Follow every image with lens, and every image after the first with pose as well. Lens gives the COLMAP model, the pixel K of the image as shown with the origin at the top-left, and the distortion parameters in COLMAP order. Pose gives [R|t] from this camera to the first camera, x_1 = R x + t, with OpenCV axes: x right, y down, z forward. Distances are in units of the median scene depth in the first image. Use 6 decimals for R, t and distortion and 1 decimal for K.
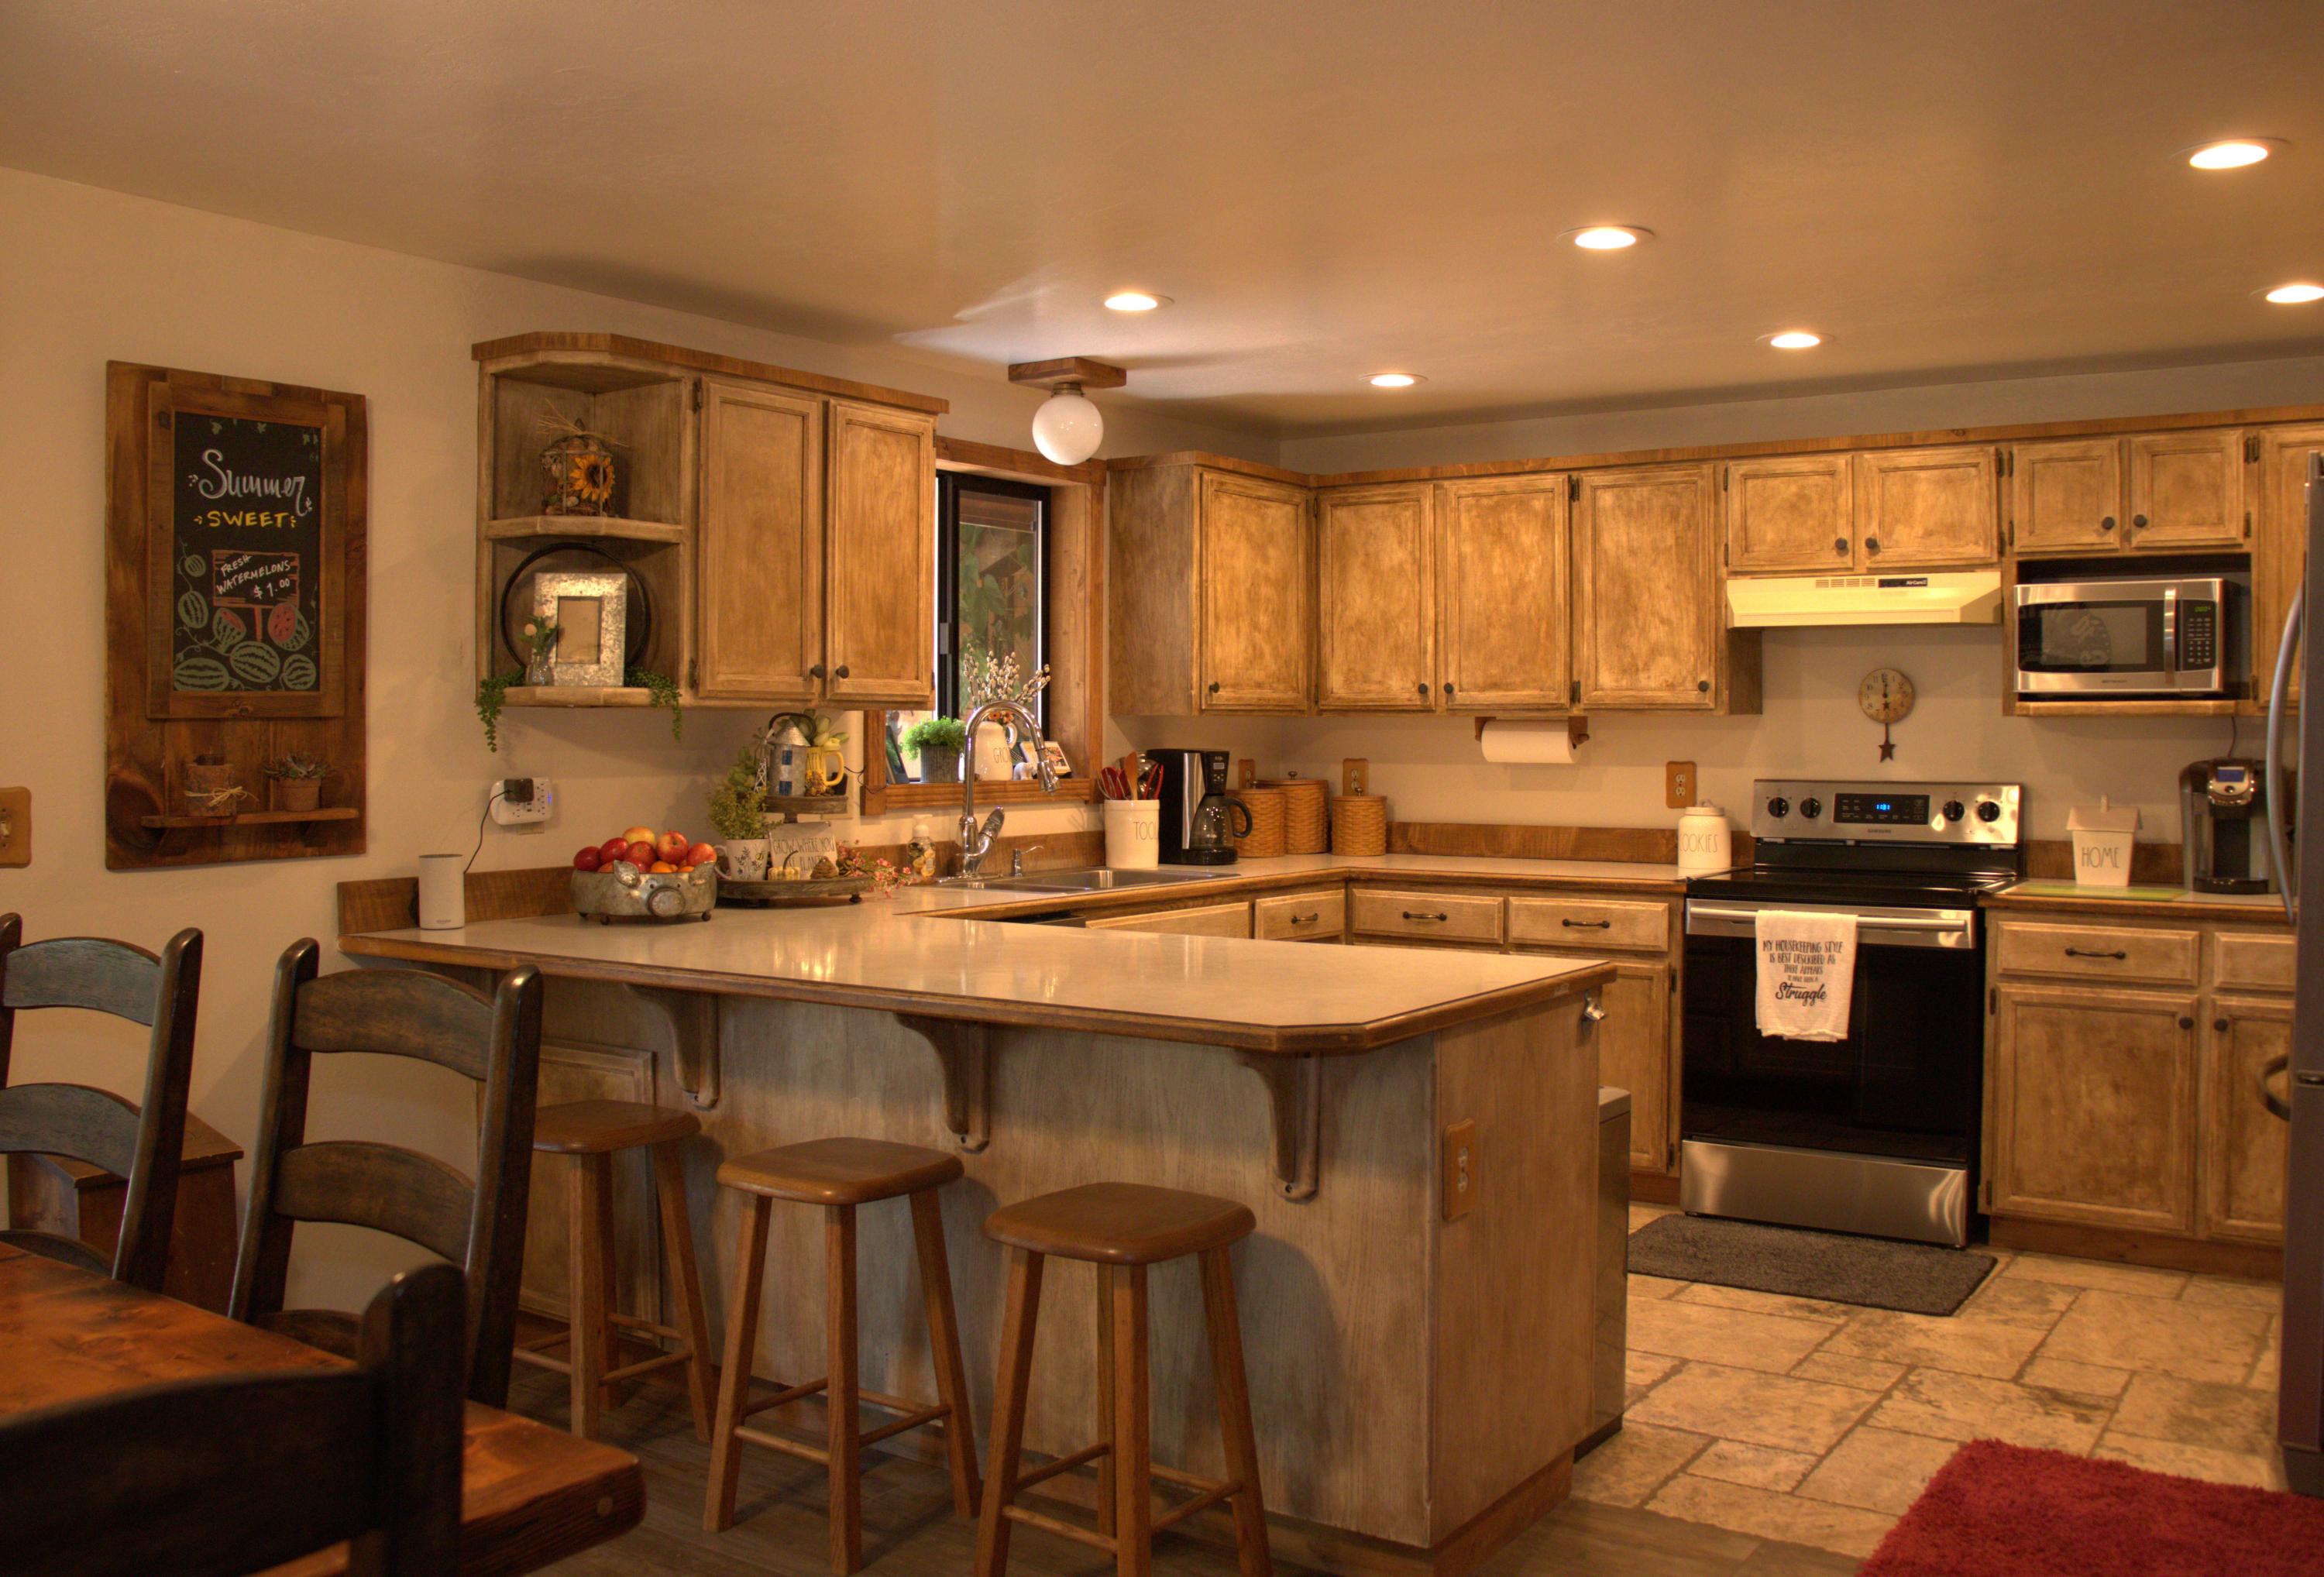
lens RADIAL K [[2086.2, 0, 1162.0], [0, 2086.2, 788.5], [0, 0, 1]] dist [-0.000434, 0.015443]
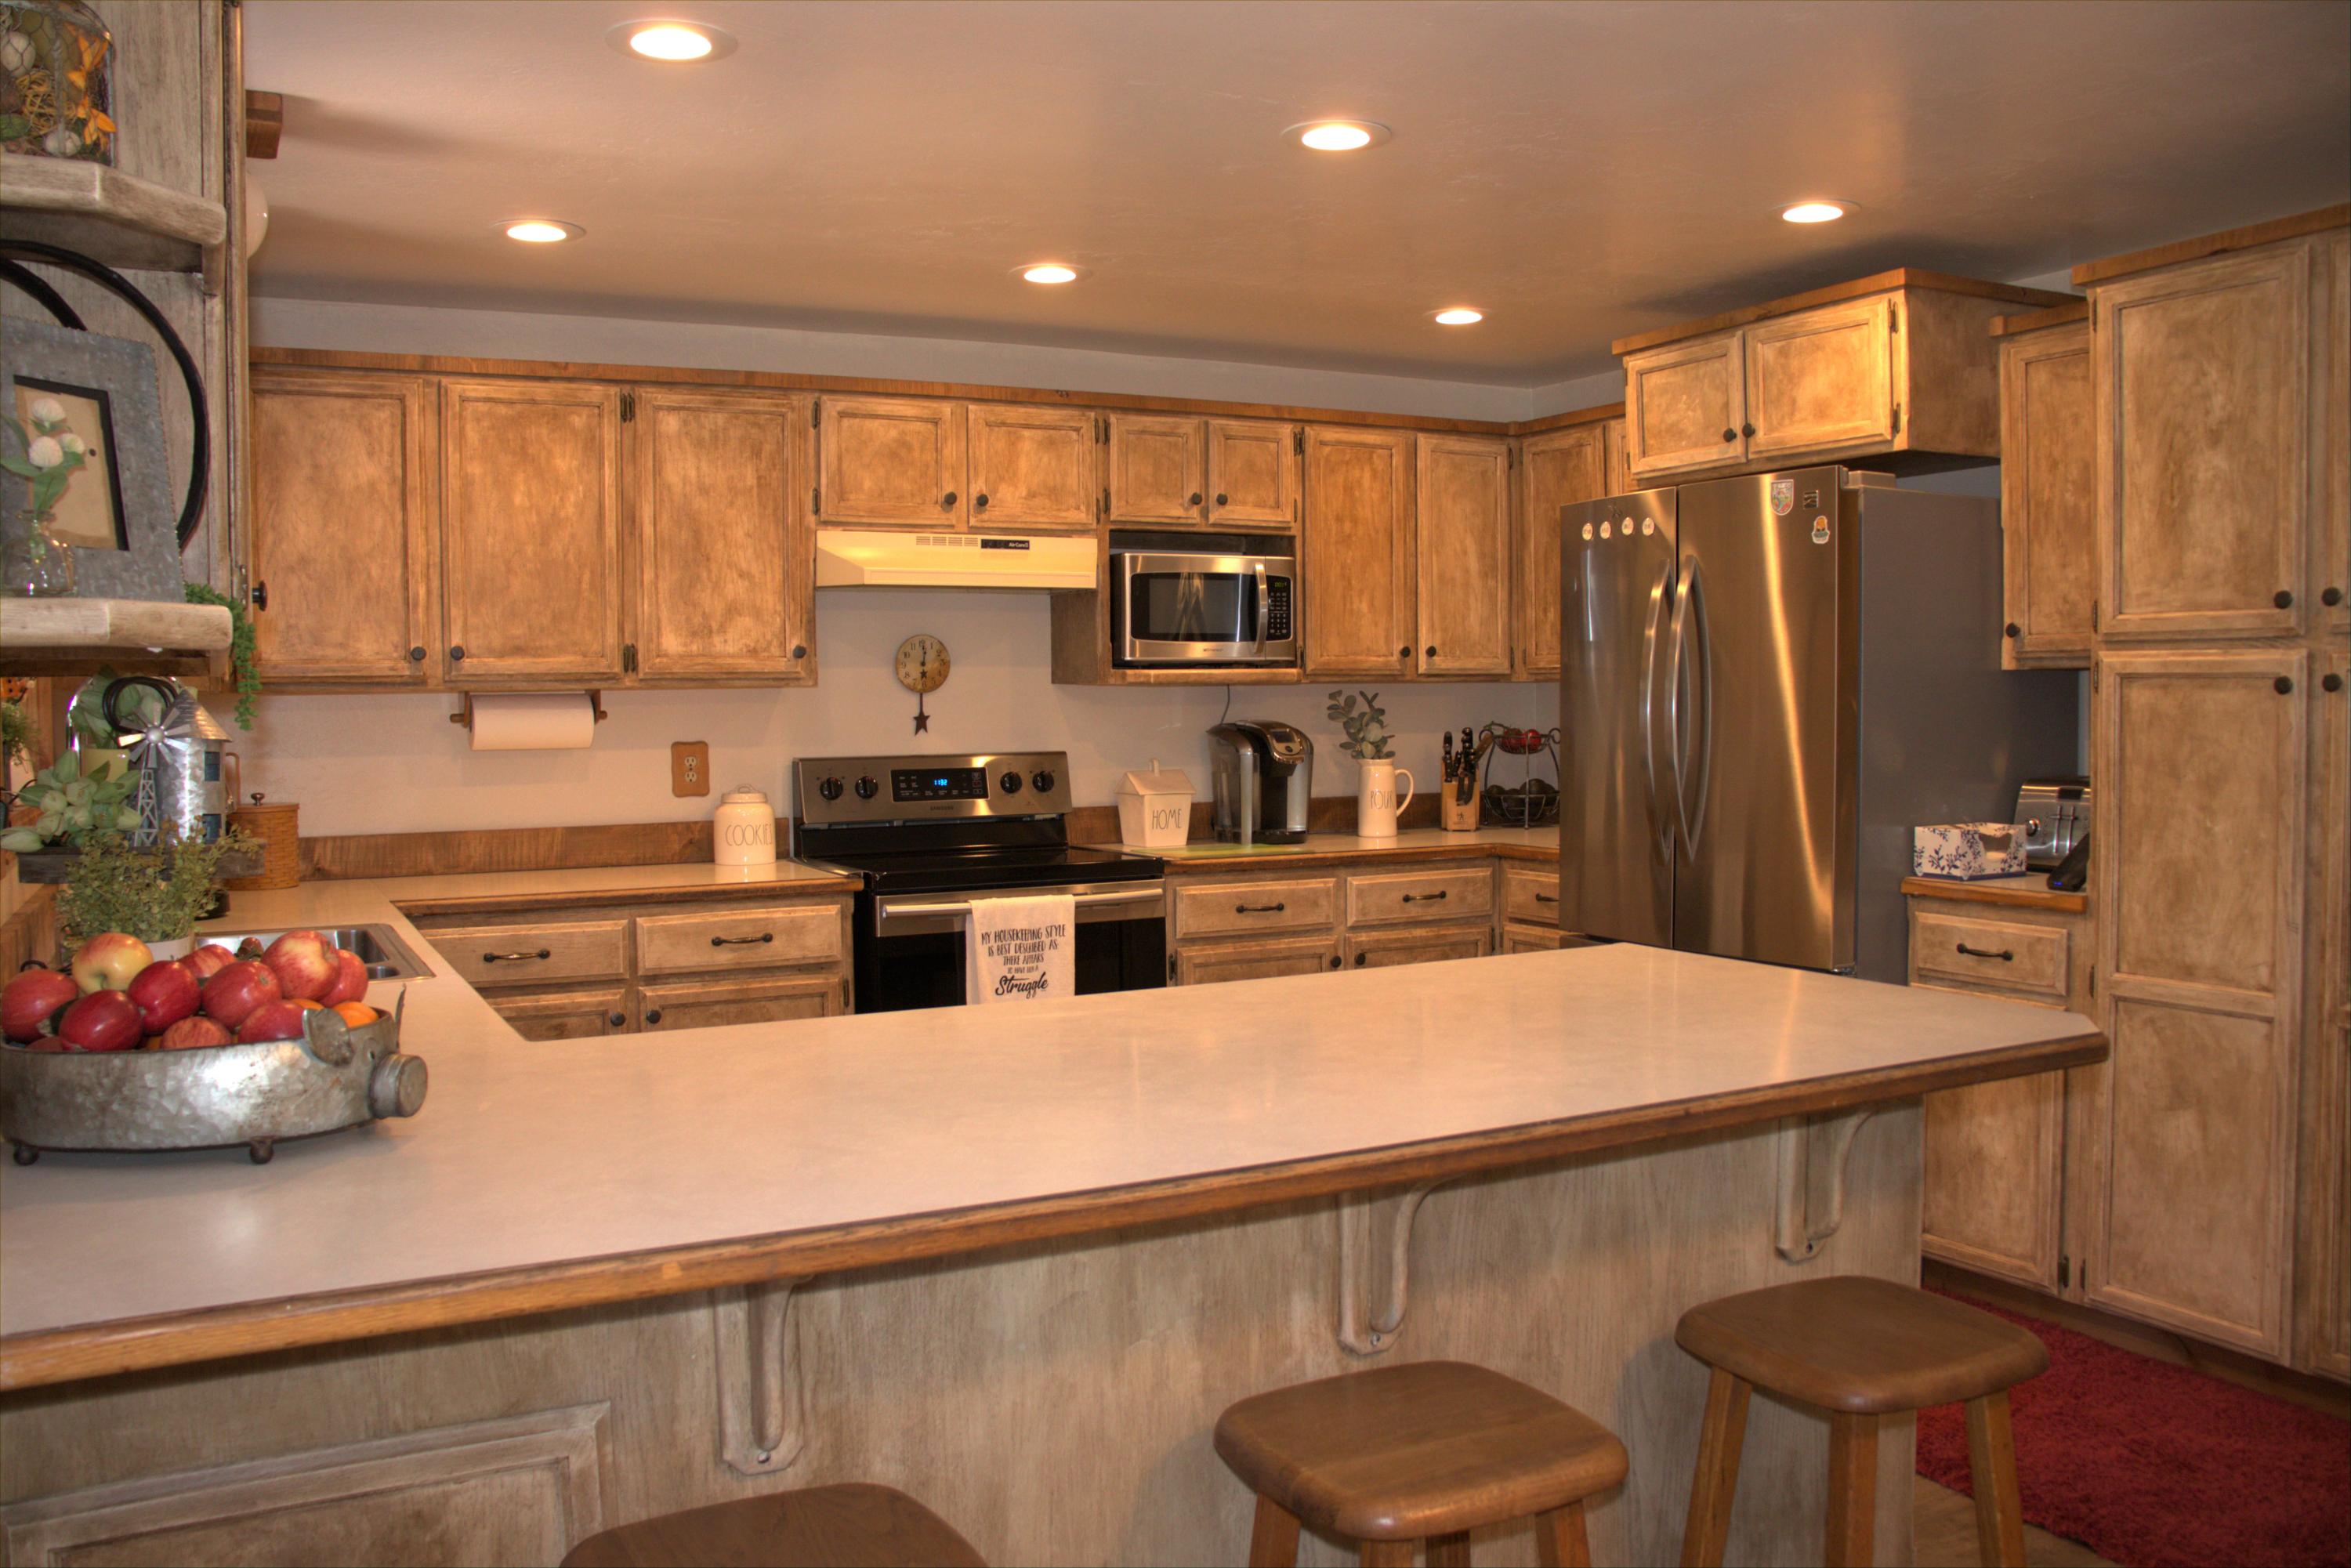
lens RADIAL K [[2040.3, 0, 1175.5], [0, 2040.3, 784.0], [0, 0, 1]] dist [-0.078076, 0.005707]
pose [[0.503028, -0.044328, 0.863132, -0.389828], [0.039886, 0.998810, 0.028052, -0.011798], [-0.863349, 0.020316, 0.504198, 0.440847]]
